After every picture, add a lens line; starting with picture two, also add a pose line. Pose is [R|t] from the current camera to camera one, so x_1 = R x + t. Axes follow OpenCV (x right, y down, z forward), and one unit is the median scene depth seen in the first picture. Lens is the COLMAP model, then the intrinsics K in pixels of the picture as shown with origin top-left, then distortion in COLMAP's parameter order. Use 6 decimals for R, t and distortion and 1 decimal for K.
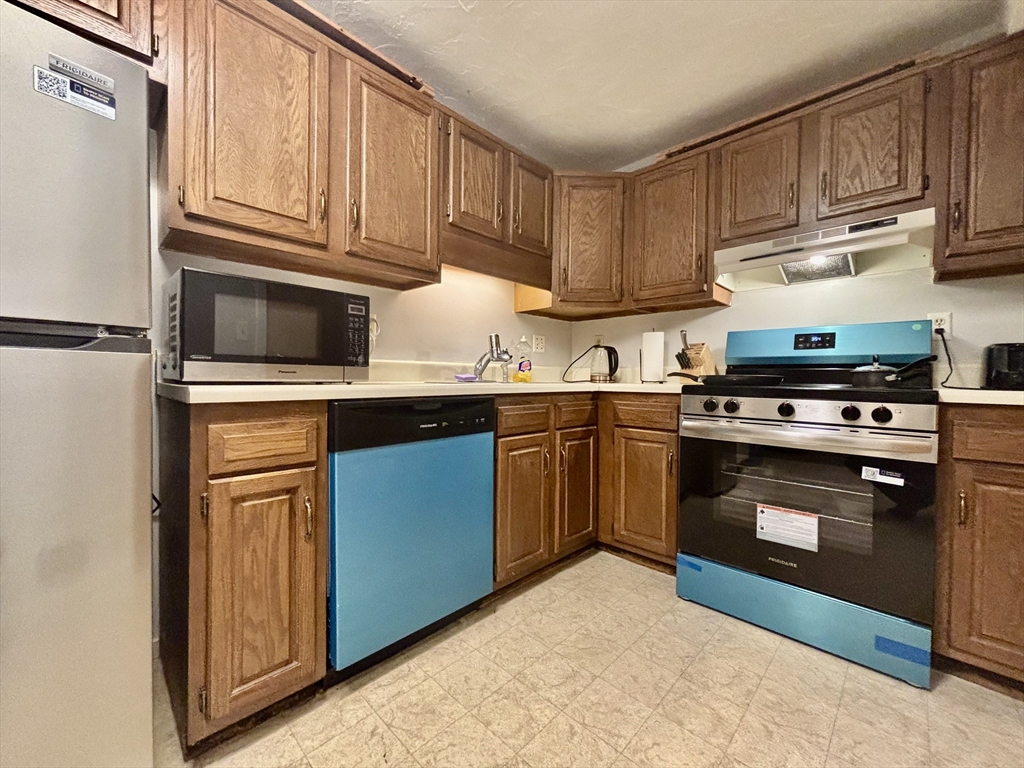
lens RADIAL K [[408.9, 0, 512.0], [0, 408.9, 384.0], [0, 0, 1]] dist [-0.004996, -0.000032]
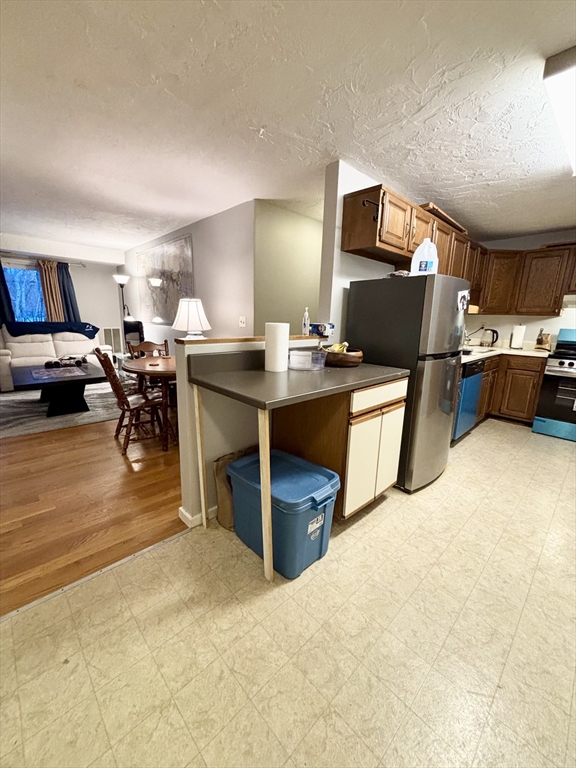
lens RADIAL K [[306.7, 0, 288.0], [0, 306.7, 384.0], [0, 0, 1]] dist [-0.004996, -0.000032]
pose [[0.999304, 0.029536, -0.022790, -1.113615], [-0.024439, 0.979838, 0.198296, -0.147751], [0.028187, -0.197601, 0.979877, -0.923294]]
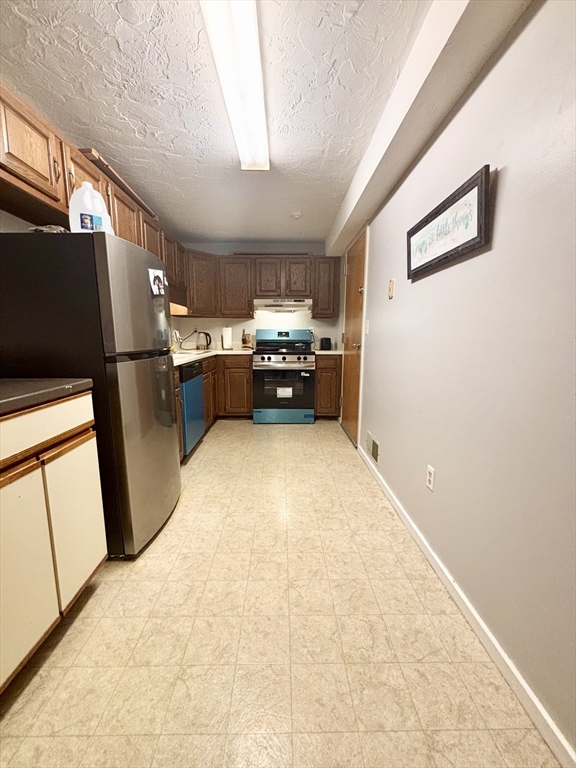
lens RADIAL K [[306.7, 0, 288.0], [0, 306.7, 384.0], [0, 0, 1]] dist [-0.004996, -0.000032]
pose [[0.696410, -0.112274, 0.708808, -0.890017], [0.011461, 0.989300, 0.145444, -0.074649], [-0.717553, -0.093165, 0.690245, -0.627483]]
